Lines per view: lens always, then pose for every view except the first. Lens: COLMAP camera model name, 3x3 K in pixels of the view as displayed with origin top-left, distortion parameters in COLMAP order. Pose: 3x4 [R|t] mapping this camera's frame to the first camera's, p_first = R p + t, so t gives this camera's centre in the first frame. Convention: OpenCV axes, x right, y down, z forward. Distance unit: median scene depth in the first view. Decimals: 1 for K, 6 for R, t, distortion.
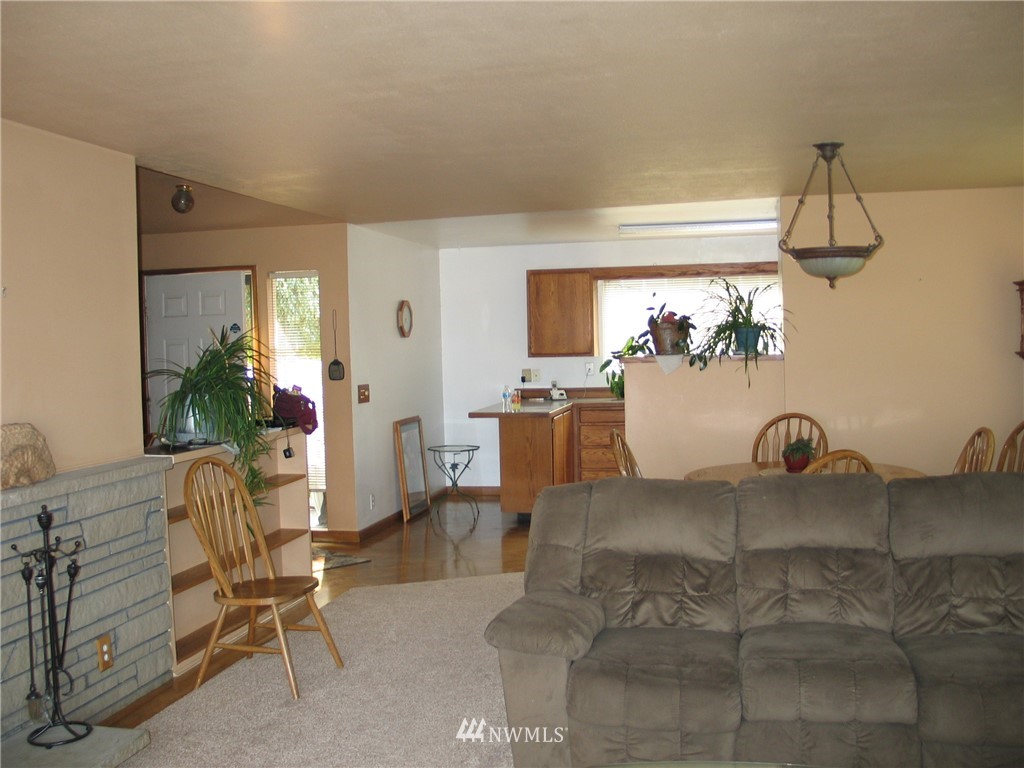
lens RADIAL K [[1057.3, 0, 511.9], [0, 1057.3, 403.0], [0, 0, 1]] dist [-0.193439, 0.237906]
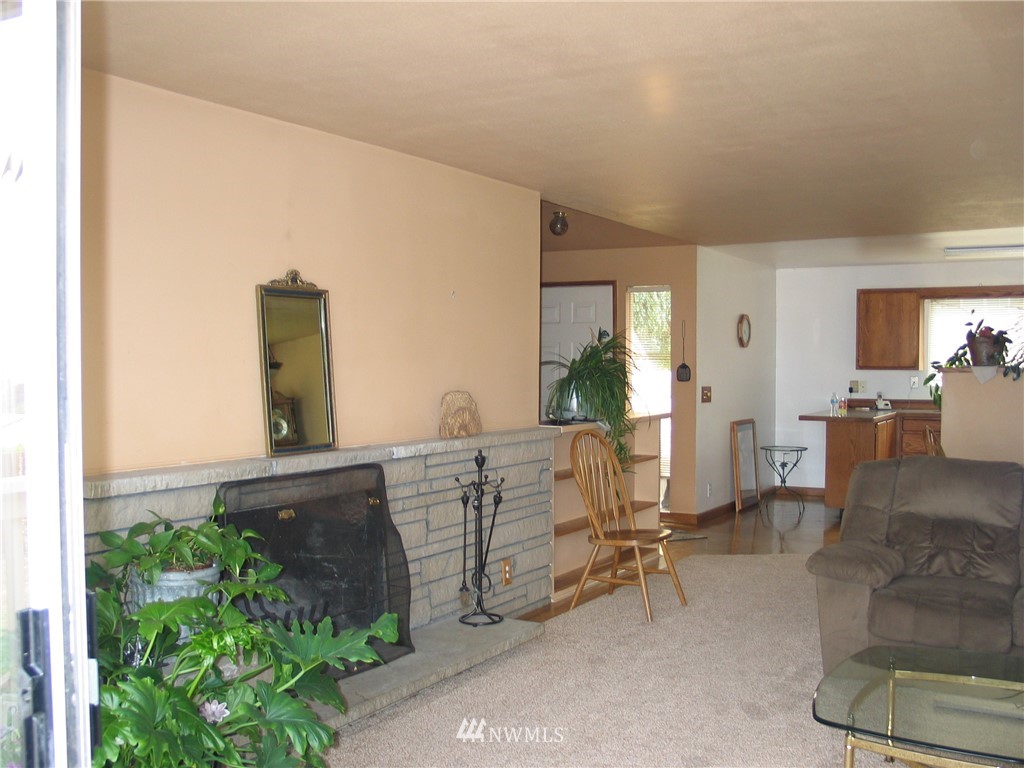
lens RADIAL K [[1057.3, 0, 511.9], [0, 1057.3, 403.0], [0, 0, 1]] dist [-0.193439, 0.237906]
pose [[0.952042, 0.036620, -0.303769, 0.007712], [-0.042327, 0.999029, -0.012219, 0.038557], [0.303027, 0.024491, 0.952667, -0.244784]]
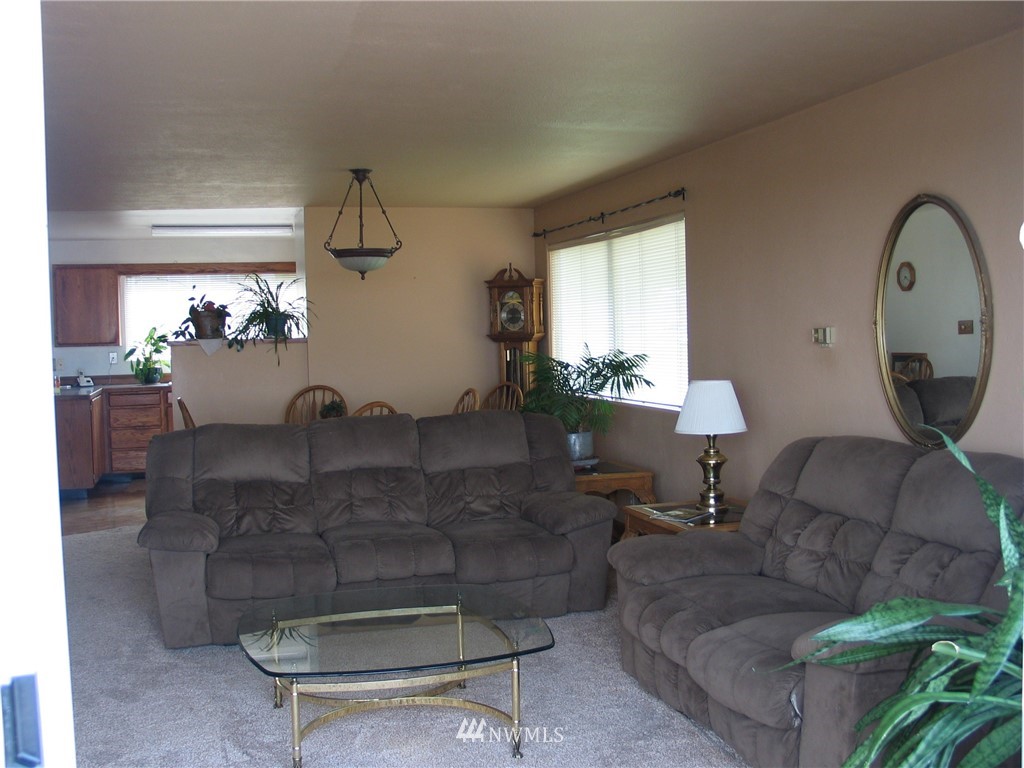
lens RADIAL K [[1057.3, 0, 511.9], [0, 1057.3, 403.0], [0, 0, 1]] dist [-0.193439, 0.237906]
pose [[0.873485, -0.023451, 0.486286, -0.171989], [0.025660, 0.999668, 0.002118, 0.045145], [-0.486175, 0.010628, 0.873797, -0.239360]]
